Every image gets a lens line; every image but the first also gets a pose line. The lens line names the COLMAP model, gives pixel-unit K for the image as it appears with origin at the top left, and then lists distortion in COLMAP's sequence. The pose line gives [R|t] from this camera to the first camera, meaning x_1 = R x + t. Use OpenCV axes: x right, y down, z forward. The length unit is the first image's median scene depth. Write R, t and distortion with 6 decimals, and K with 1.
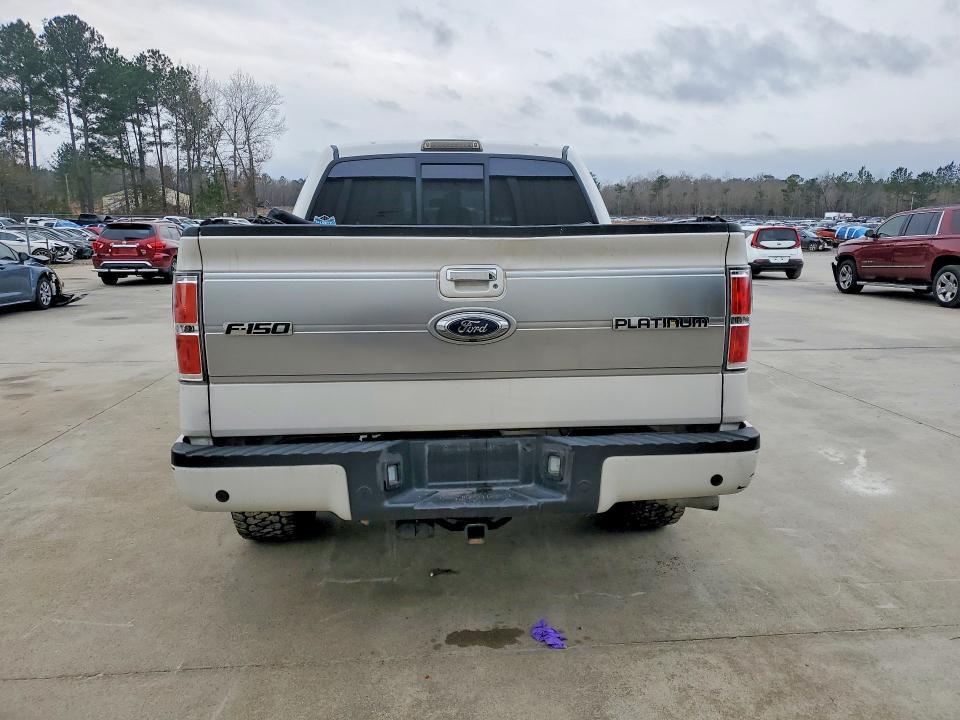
lens RADIAL K [[762.0, 0, 480.5], [0, 762.0, 360.7], [0, 0, 1]] dist [0.018424, 0.016938]
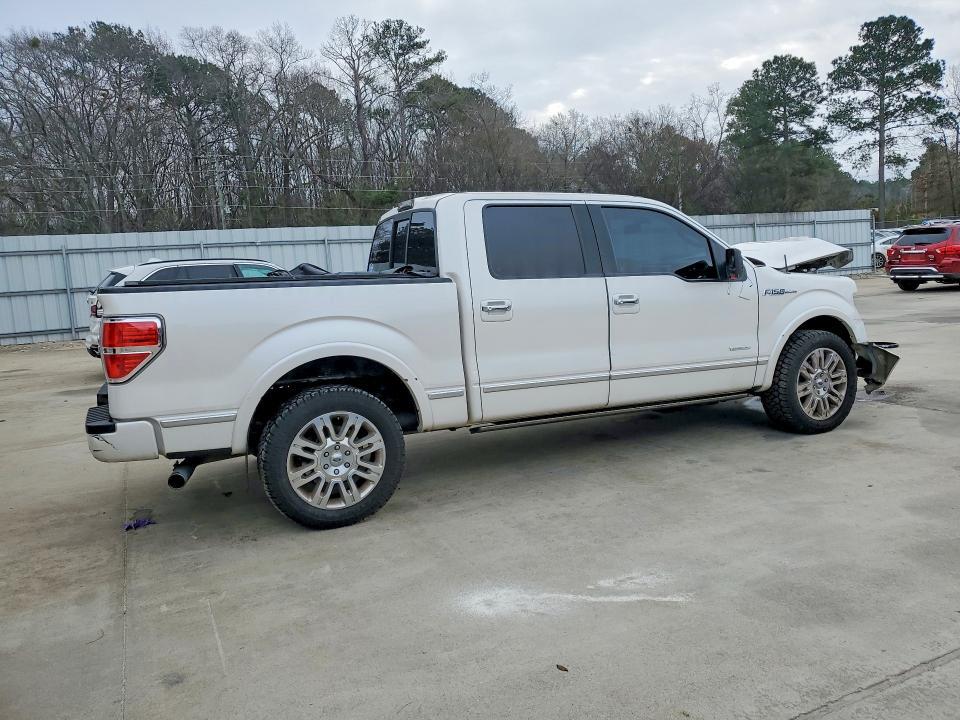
lens RADIAL K [[762.0, 0, 480.6], [0, 762.0, 359.9], [0, 0, 1]] dist [0.018424, 0.016938]
pose [[0.321972, 0.107855, -0.940586, 1.673852], [-0.104221, 0.991490, 0.078016, -0.189319], [0.940995, 0.072909, 0.330472, 1.000460]]
